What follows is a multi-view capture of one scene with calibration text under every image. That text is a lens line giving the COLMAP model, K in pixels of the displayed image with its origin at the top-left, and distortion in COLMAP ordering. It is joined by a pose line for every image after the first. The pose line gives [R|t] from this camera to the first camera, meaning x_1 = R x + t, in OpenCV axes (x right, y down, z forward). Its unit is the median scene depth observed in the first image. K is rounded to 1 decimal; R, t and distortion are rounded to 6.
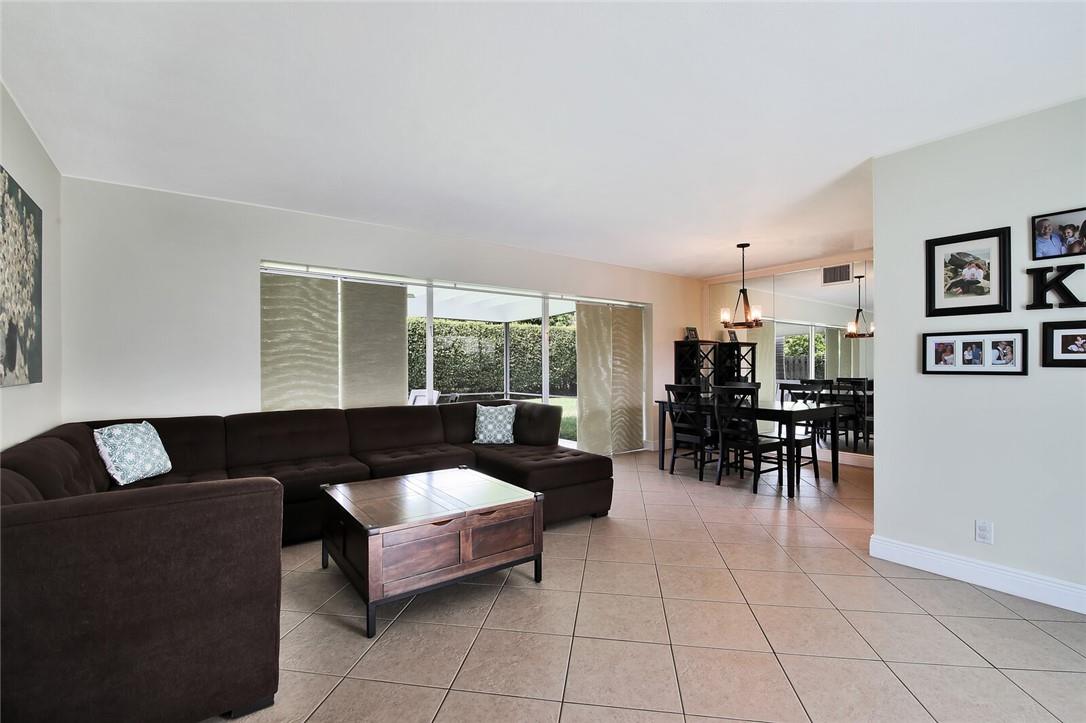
lens RADIAL K [[481.1, 0, 541.1], [0, 481.1, 363.7], [0, 0, 1]] dist [-0.020796, 0.001349]
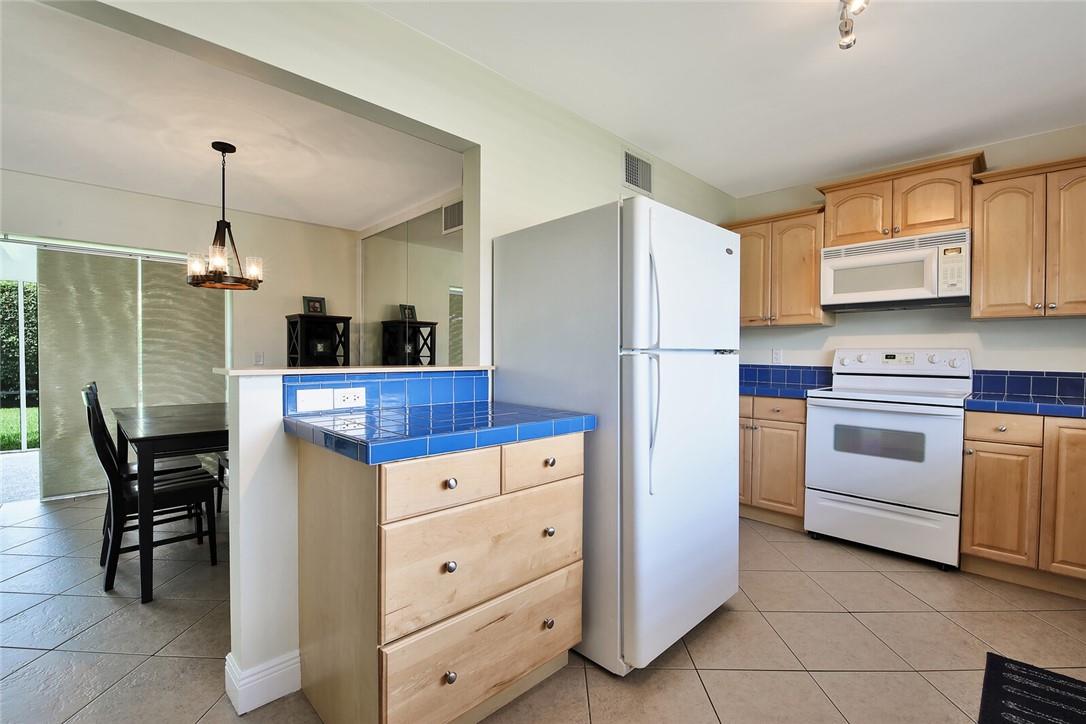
lens RADIAL K [[481.1, 0, 545.4], [0, 481.1, 360.8], [0, 0, 1]] dist [-0.020796, 0.001349]
pose [[0.989740, 0.006924, 0.142709, 0.839578], [-0.009384, 0.999819, 0.016574, 0.002187], [-0.142568, -0.017743, 0.989626, 0.402854]]
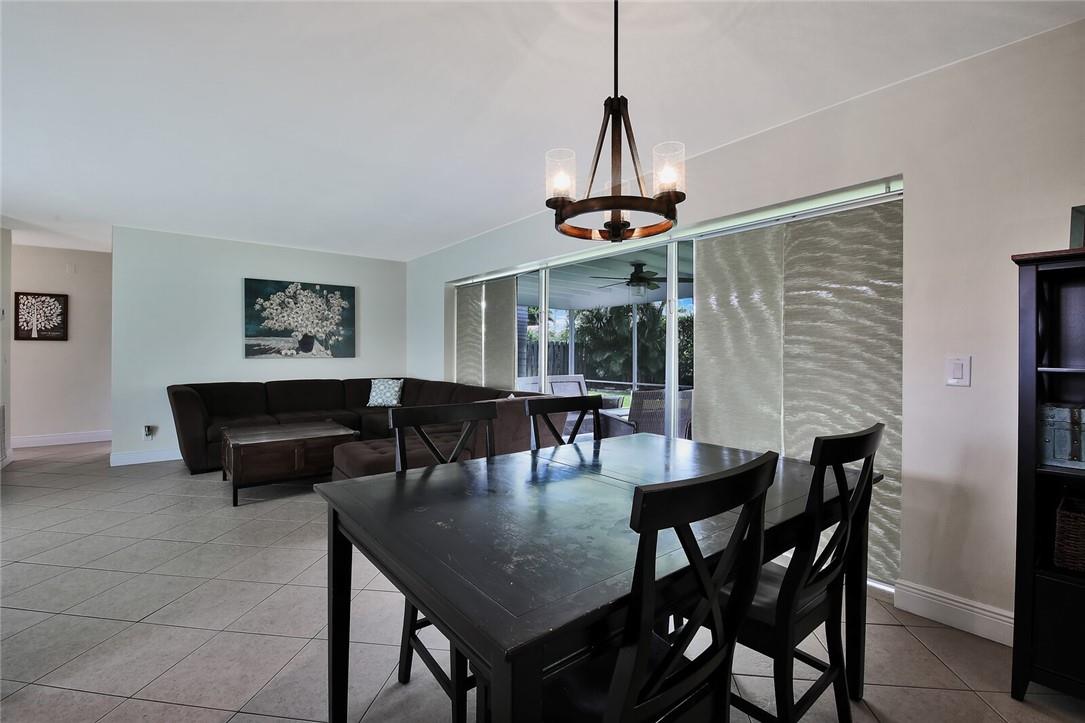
lens RADIAL K [[480.6, 0, 548.2], [0, 480.6, 350.3], [0, 0, 1]] dist [-0.020796, 0.001349]
pose [[0.045155, 0.001854, -0.998978, 0.822151], [-0.001086, 0.999998, 0.001806, -0.001533], [0.998979, 0.001003, 0.045157, 1.068576]]
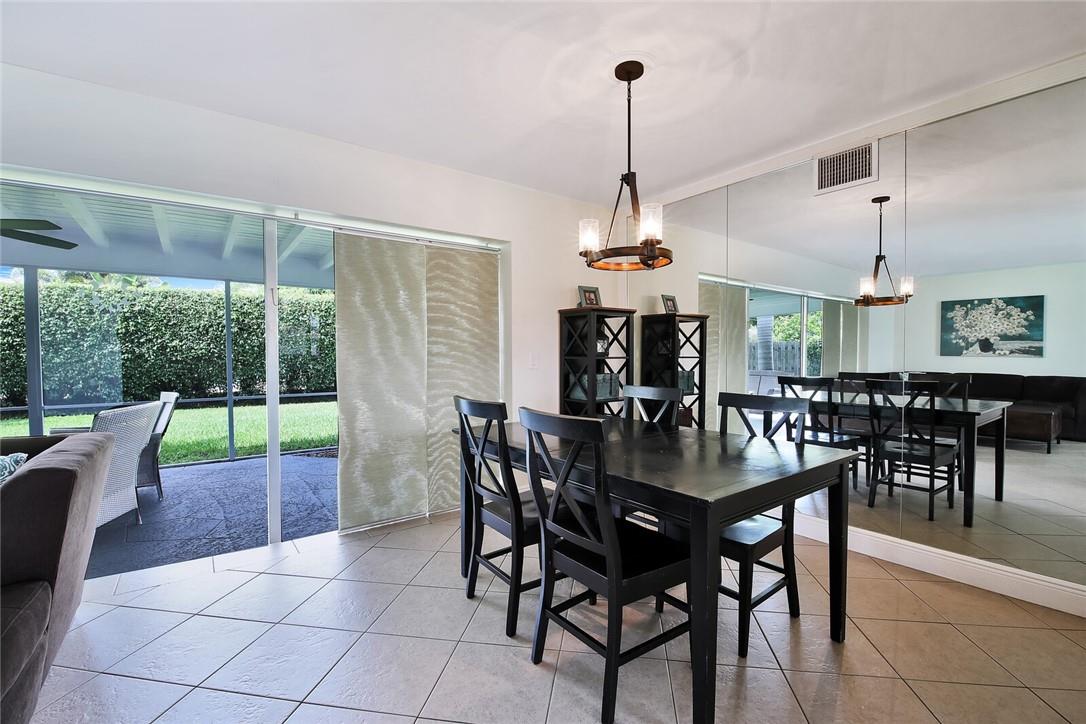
lens RADIAL K [[481.1, 0, 542.0], [0, 481.1, 364.1], [0, 0, 1]] dist [-0.020796, 0.001349]
pose [[0.999985, -0.000926, 0.005378, 0.387048], [0.000779, 0.999625, 0.027359, 0.001443], [-0.005401, -0.027354, 0.999611, 0.644527]]
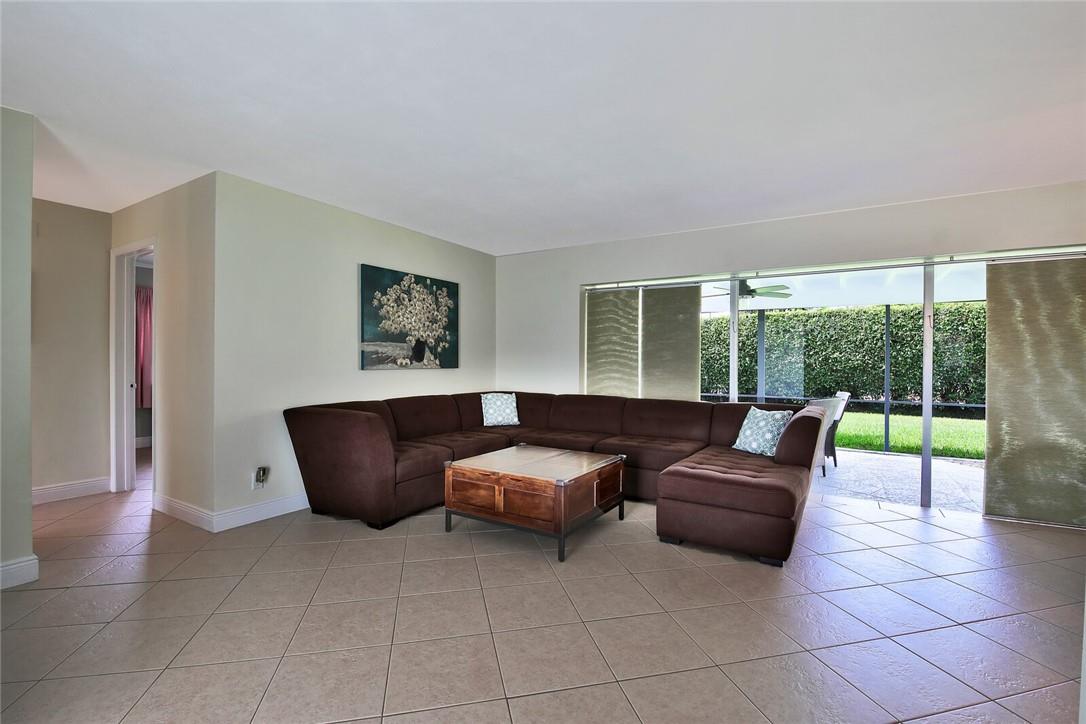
lens RADIAL K [[481.1, 0, 544.2], [0, 481.1, 364.2], [0, 0, 1]] dist [-0.020796, 0.001349]
pose [[0.376282, 0.010855, -0.926442, 0.564134], [-0.006799, 0.999937, 0.008954, 0.000836], [0.926480, 0.002930, 0.376332, 0.320481]]
